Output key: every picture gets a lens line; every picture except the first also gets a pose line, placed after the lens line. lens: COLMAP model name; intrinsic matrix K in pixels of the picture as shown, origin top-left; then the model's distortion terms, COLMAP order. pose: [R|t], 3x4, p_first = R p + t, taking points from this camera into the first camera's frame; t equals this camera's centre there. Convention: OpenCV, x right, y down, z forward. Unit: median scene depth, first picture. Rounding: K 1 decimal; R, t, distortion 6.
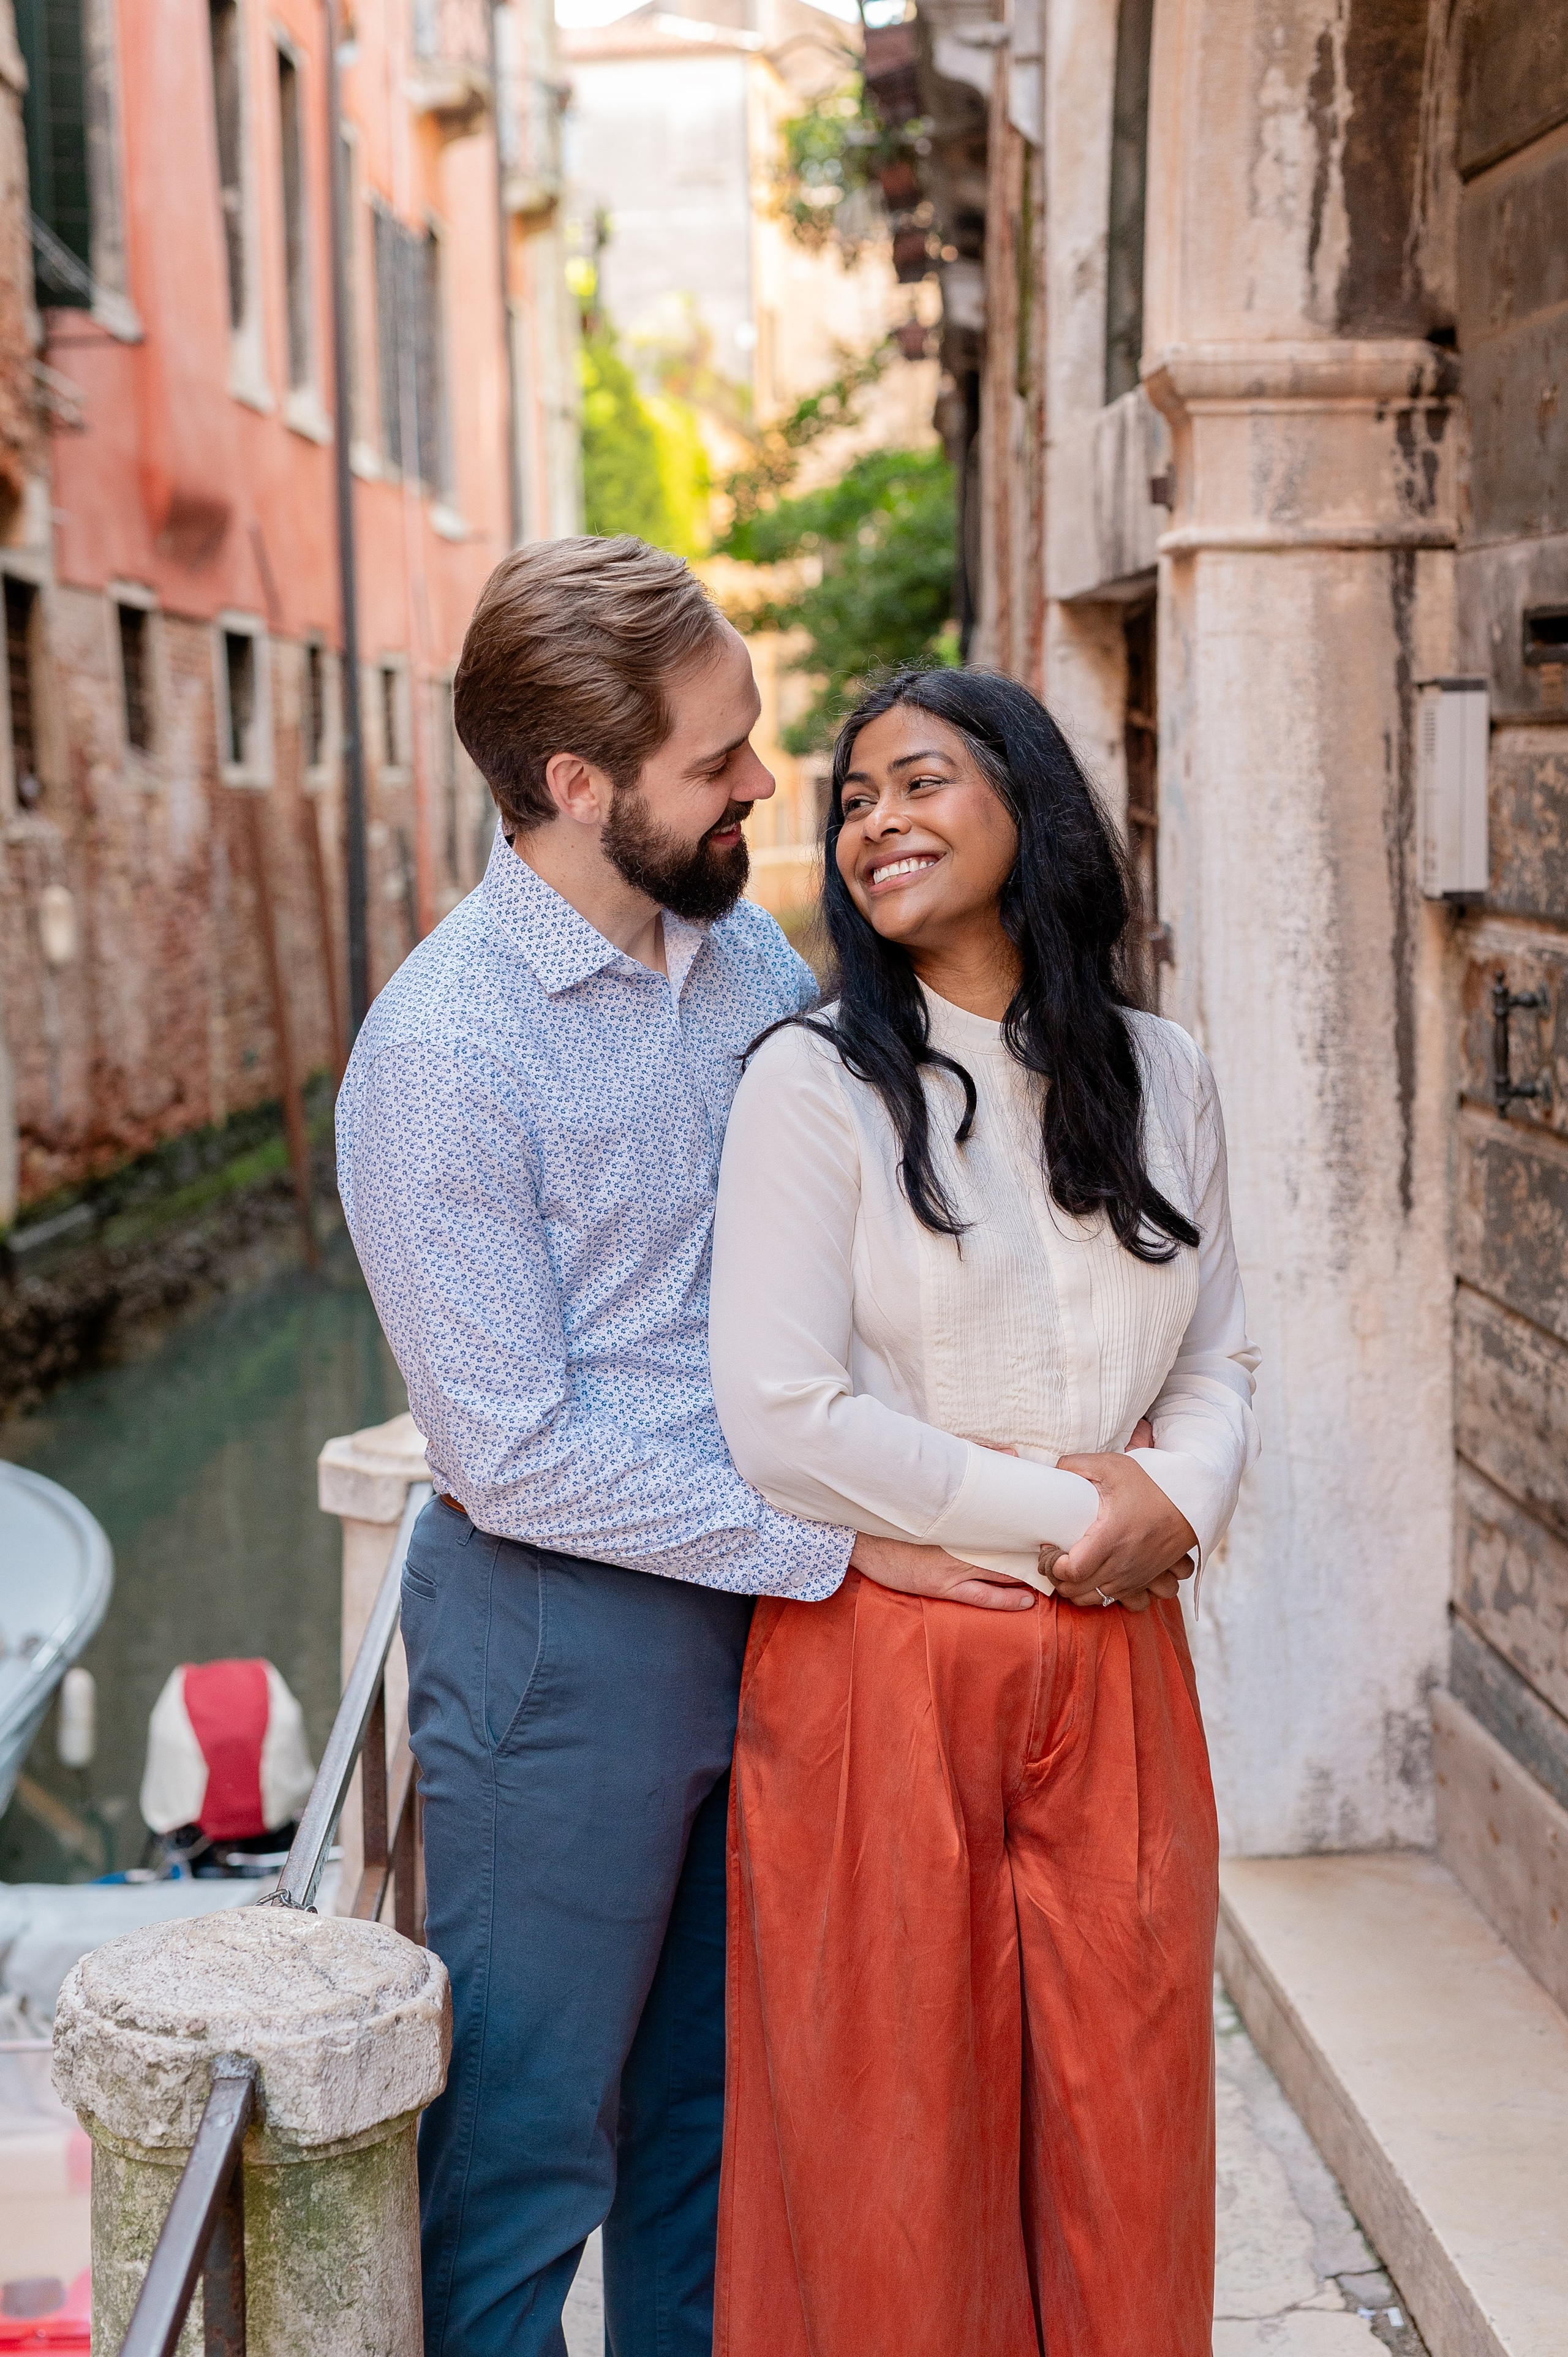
lens RADIAL K [[3479.5, 0, 762.3], [0, 3479.5, 1157.0], [0, 0, 1]] dist [-0.006709, 0.050735]
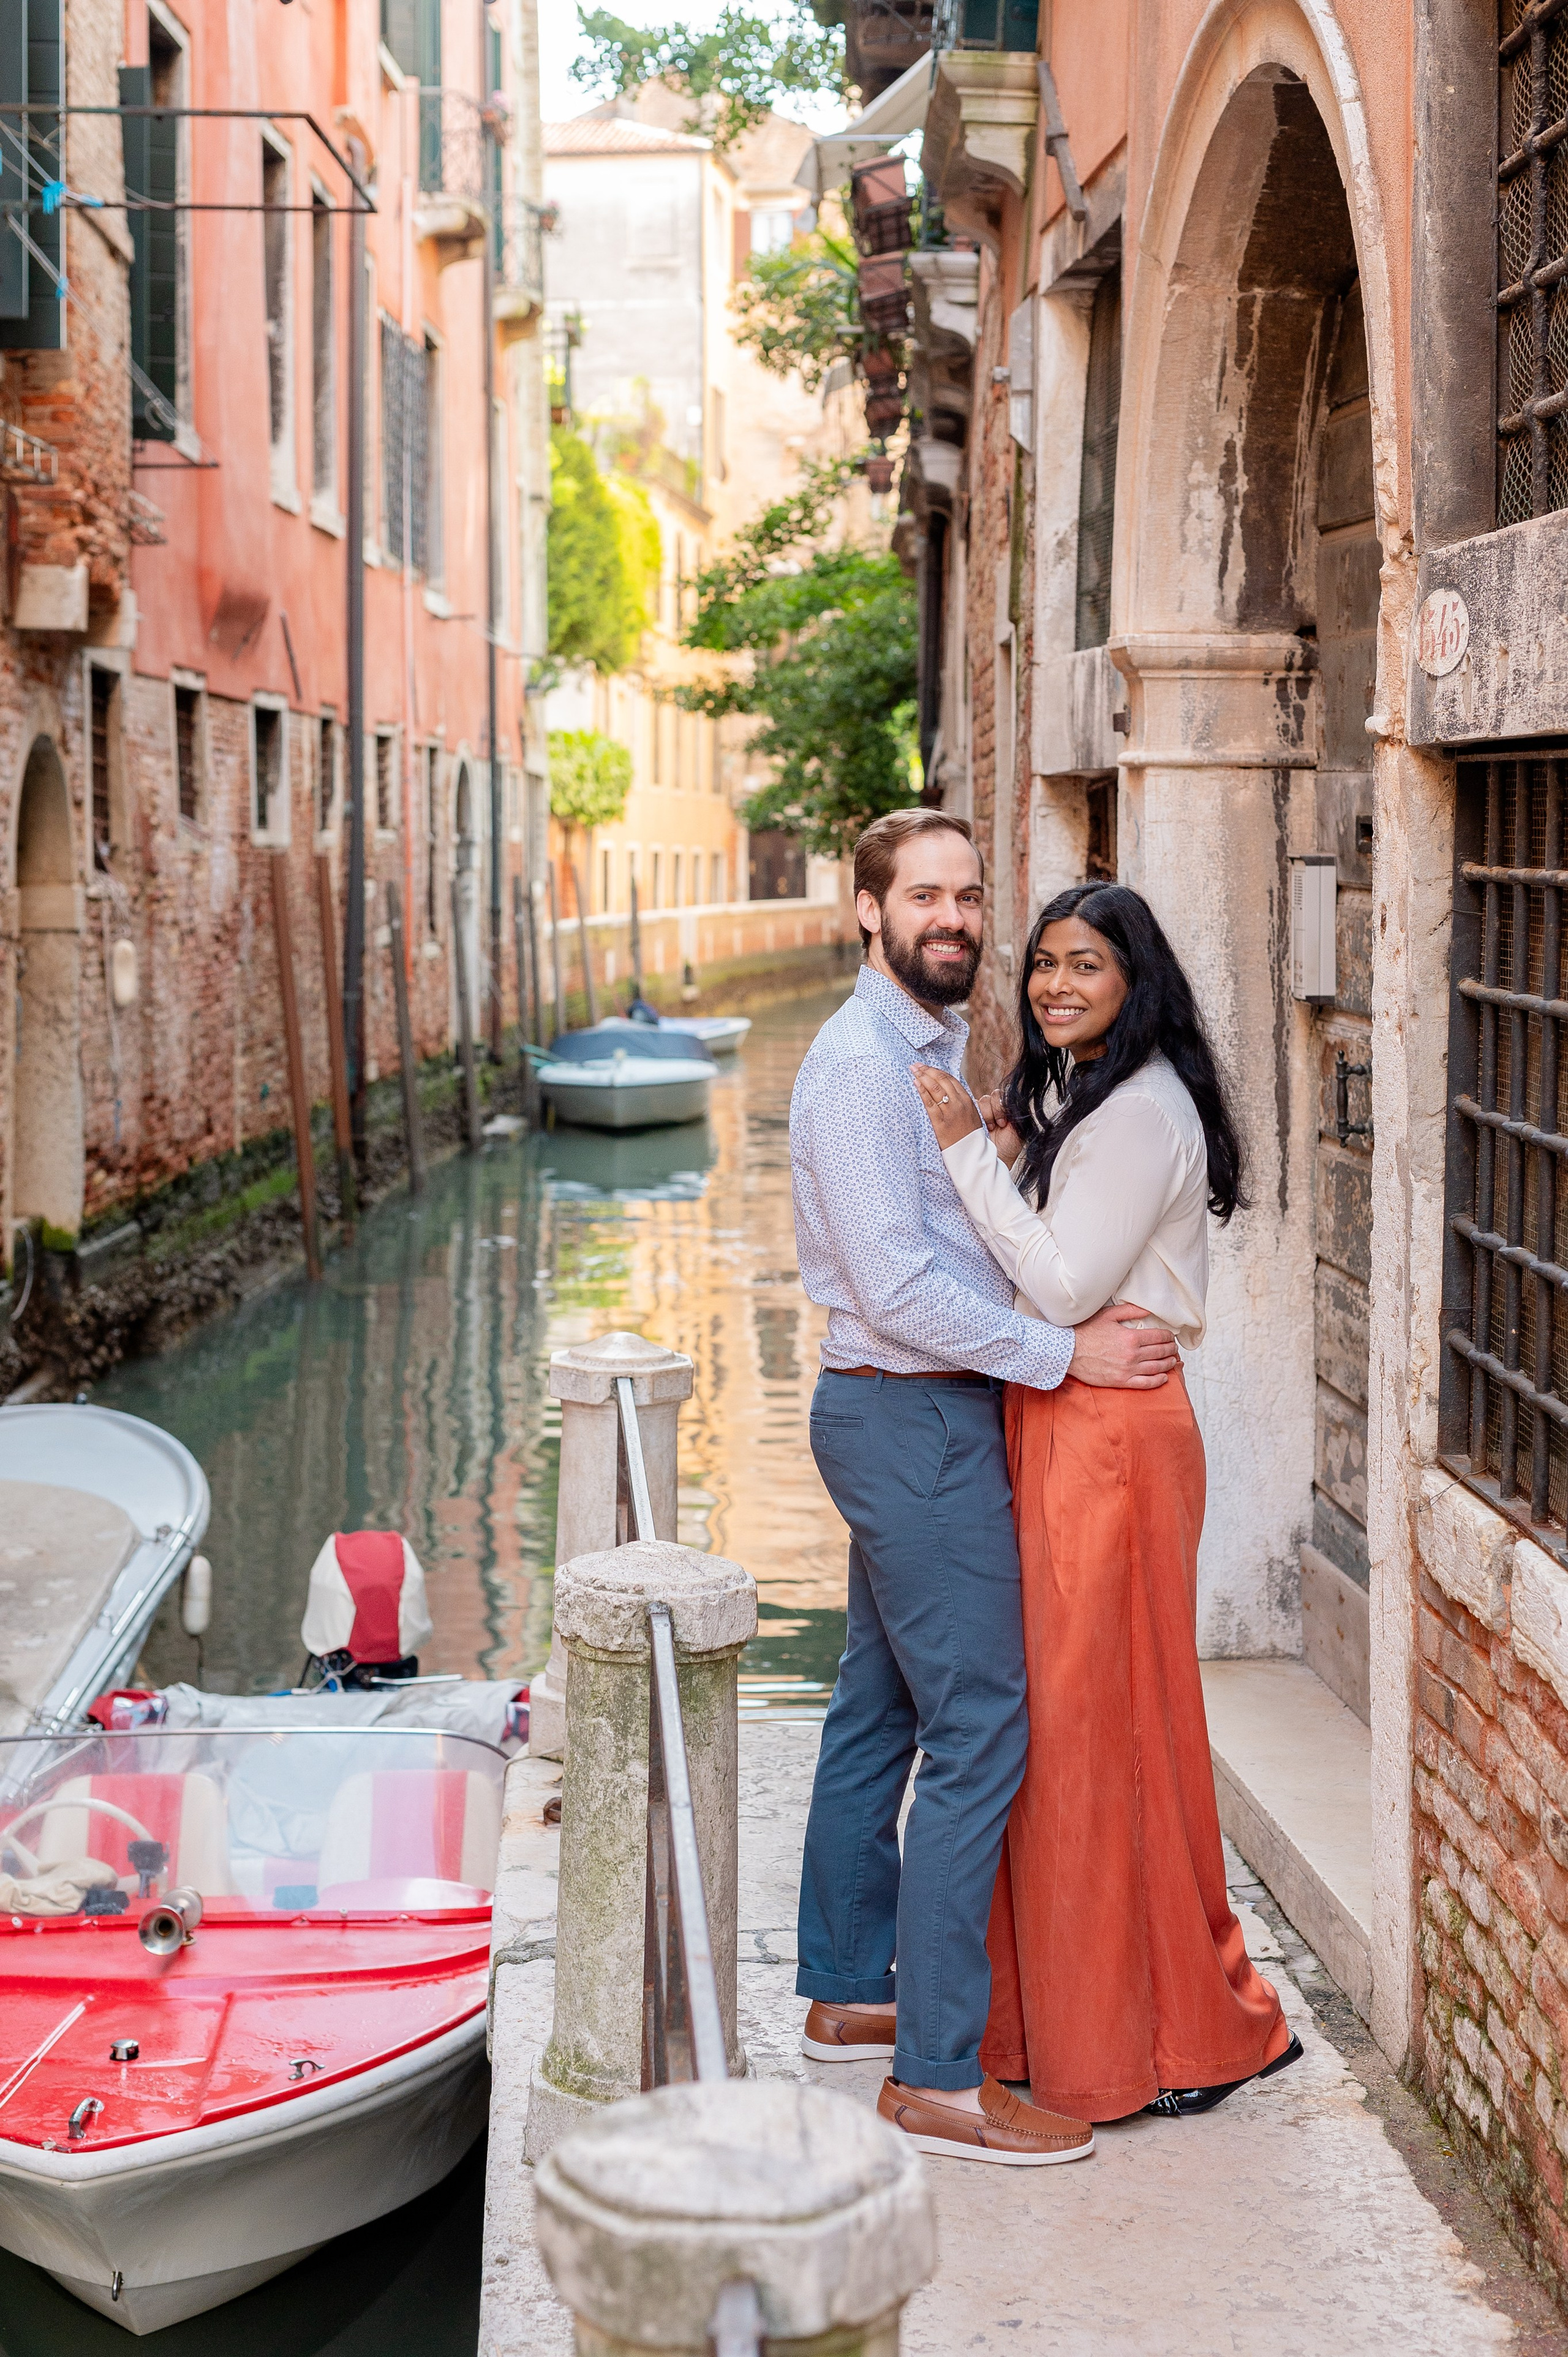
lens RADIAL K [[3460.5, 0, 685.6], [0, 3460.5, 820.4], [0, 0, 1]] dist [0.004915, -0.021215]
pose [[0.999778, 0.021068, -0.000760, -0.058198], [-0.021023, 0.993708, -0.110014, 0.014755], [-0.001562, 0.110006, 0.993930, -0.392494]]
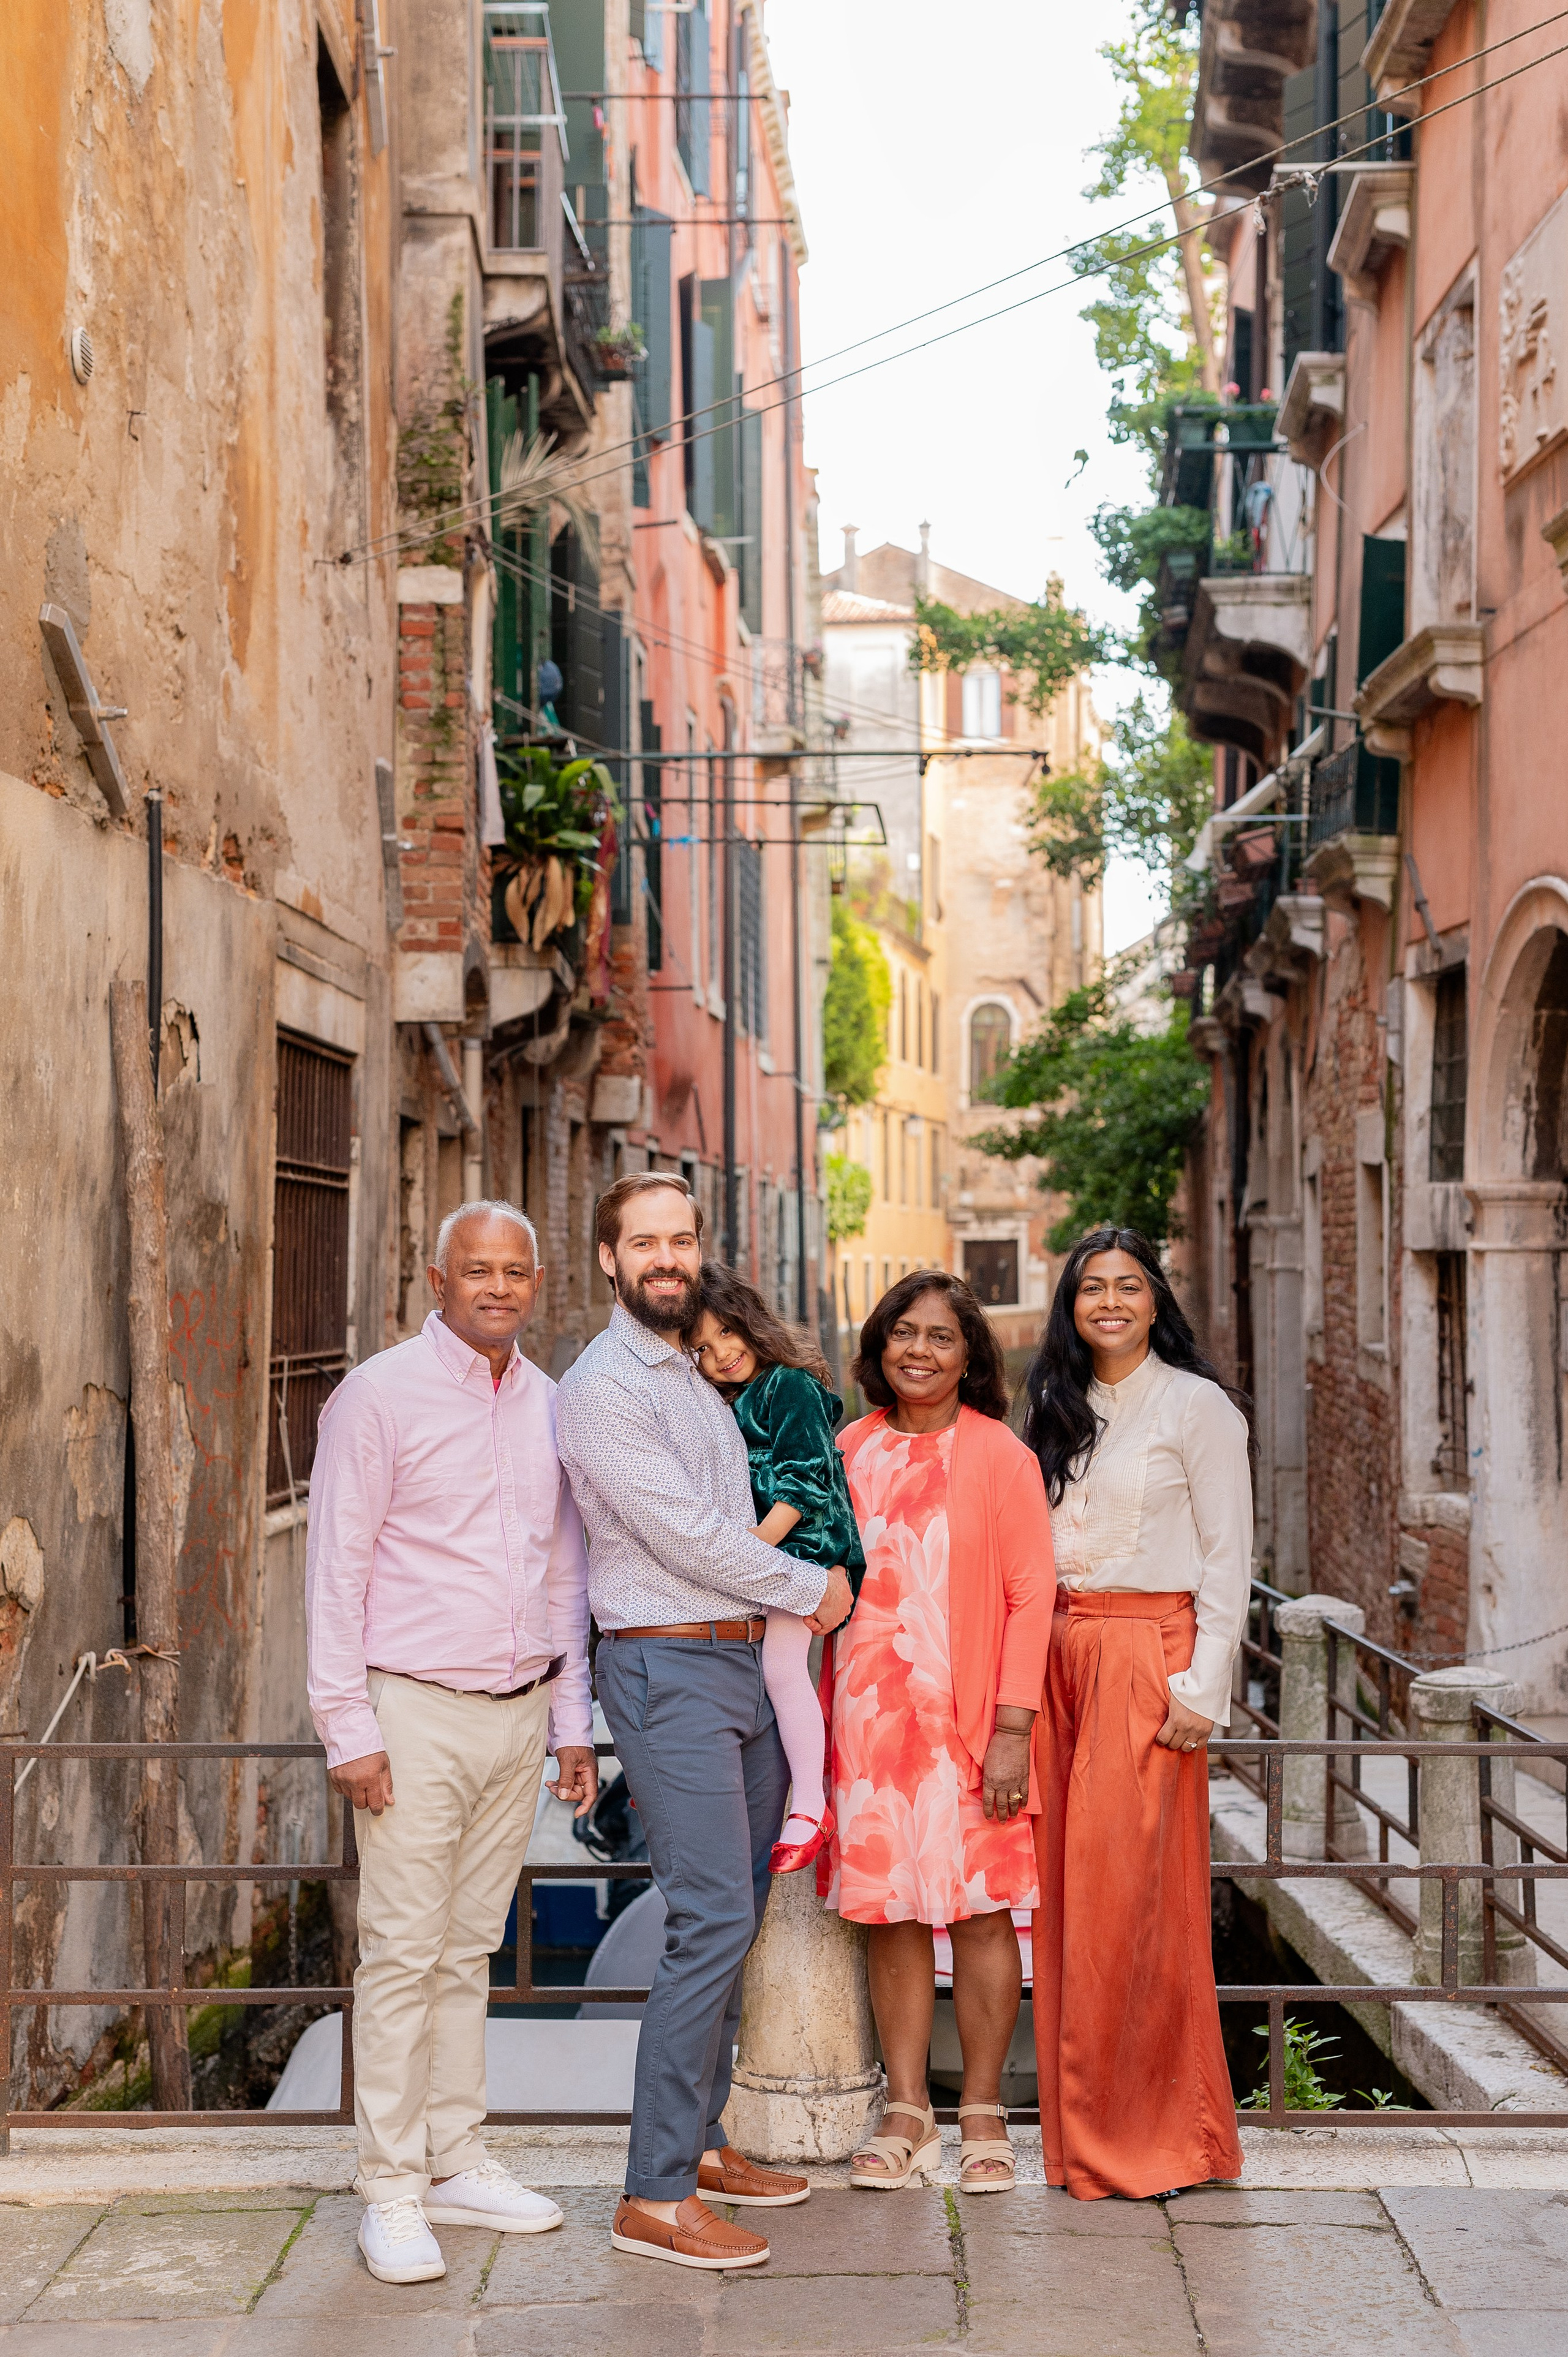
lens RADIAL K [[3400.3, 0, 784.0], [0, 3400.3, 1178.5], [0, 0, 1]] dist [-0.006354, 0.048636]
pose [[0.999699, 0.011734, -0.021553, -0.321670], [-0.014307, 0.992255, -0.123388, 0.100063], [0.019938, 0.123659, 0.992124, -1.478113]]
